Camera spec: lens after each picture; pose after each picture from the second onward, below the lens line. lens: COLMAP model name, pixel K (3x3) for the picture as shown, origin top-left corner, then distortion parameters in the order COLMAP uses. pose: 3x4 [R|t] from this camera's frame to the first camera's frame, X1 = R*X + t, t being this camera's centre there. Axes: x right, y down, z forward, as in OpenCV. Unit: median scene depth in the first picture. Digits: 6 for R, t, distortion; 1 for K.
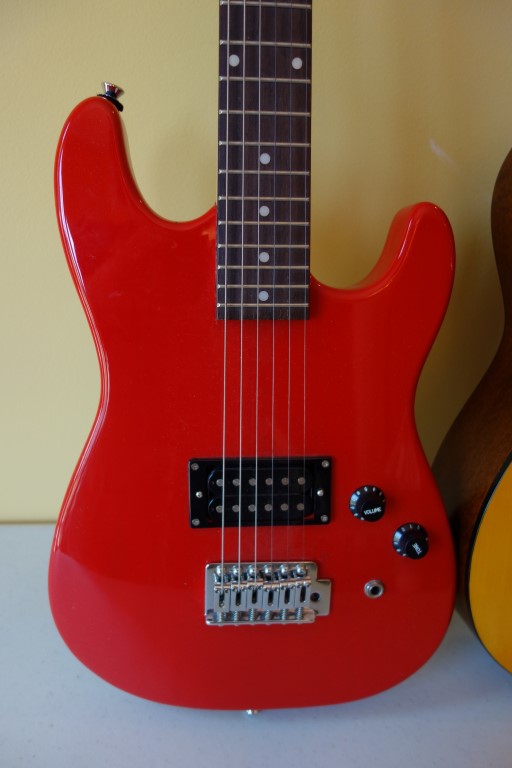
lens RADIAL K [[603.6, 0, 258.1], [0, 603.6, 384.7], [0, 0, 1]] dist [0.012987, -0.008938]
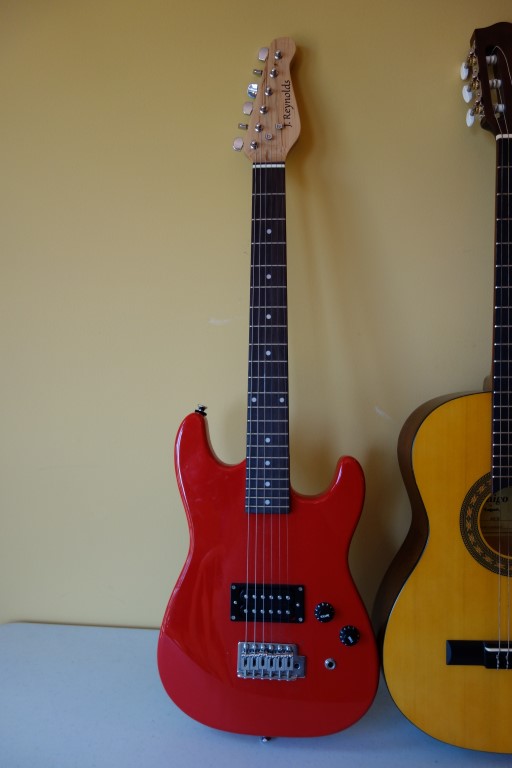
lens RADIAL K [[603.6, 0, 258.7], [0, 603.6, 384.2], [0, 0, 1]] dist [0.012987, -0.008938]
pose [[0.987902, -0.010297, -0.154737, 0.289607], [-0.027375, 0.970546, -0.239356, -0.038556], [0.152644, 0.240696, 0.958522, -1.046578]]
